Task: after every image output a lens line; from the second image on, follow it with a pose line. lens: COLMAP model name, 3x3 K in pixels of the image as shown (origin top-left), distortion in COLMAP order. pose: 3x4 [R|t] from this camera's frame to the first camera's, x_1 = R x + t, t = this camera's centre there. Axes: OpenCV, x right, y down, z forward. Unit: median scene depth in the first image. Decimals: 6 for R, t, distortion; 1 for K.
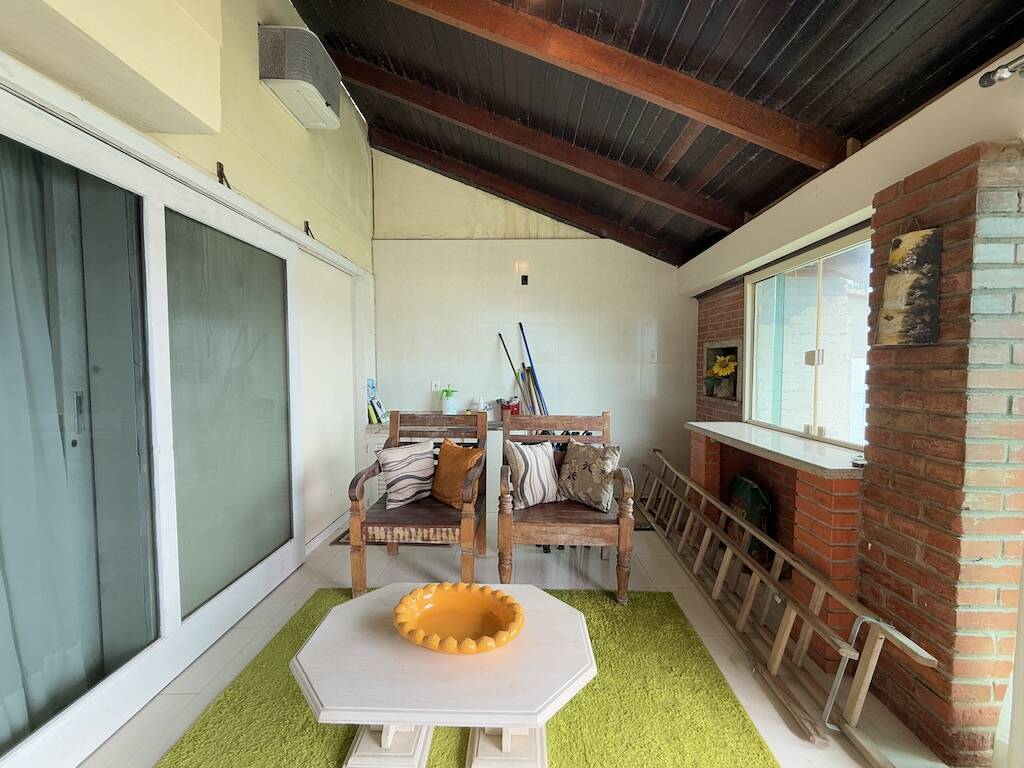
lens RADIAL K [[409.8, 0, 507.2], [0, 409.8, 386.0], [0, 0, 1]] dist [-0.006457, 0.002366]
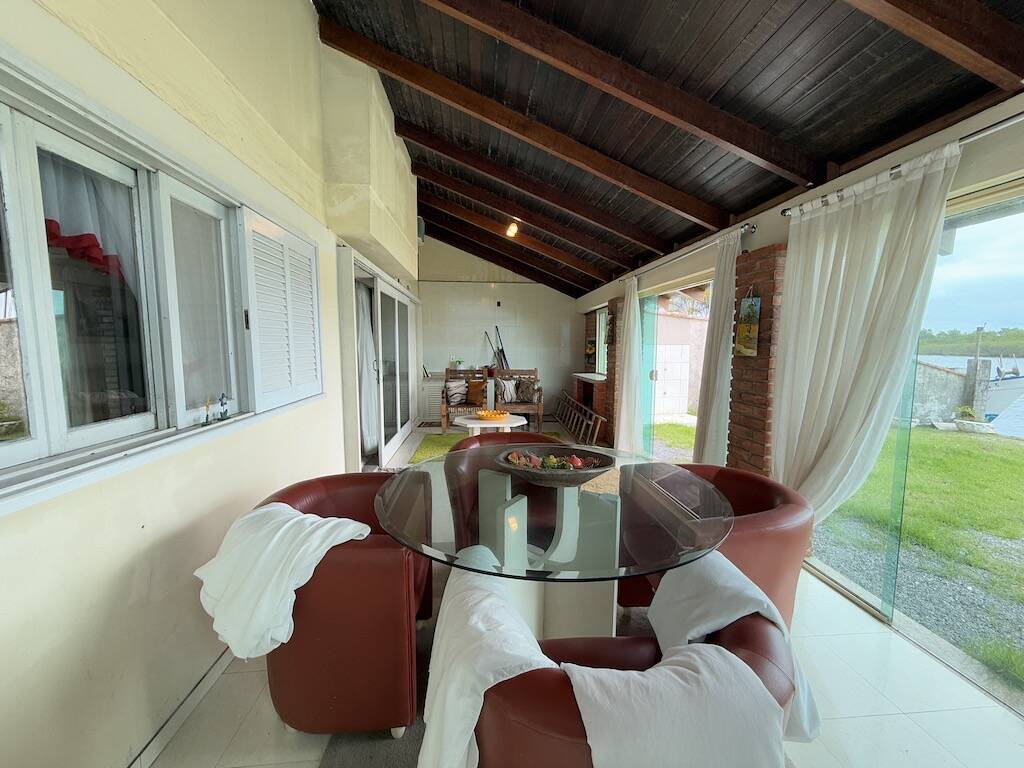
lens RADIAL K [[409.8, 0, 515.0], [0, 409.8, 388.3], [0, 0, 1]] dist [-0.006457, 0.002366]
pose [[0.991387, -0.009362, 0.130631, -0.203449], [0.002187, 0.998486, 0.054961, 0.049459], [-0.130947, -0.054202, 0.989907, -1.406000]]
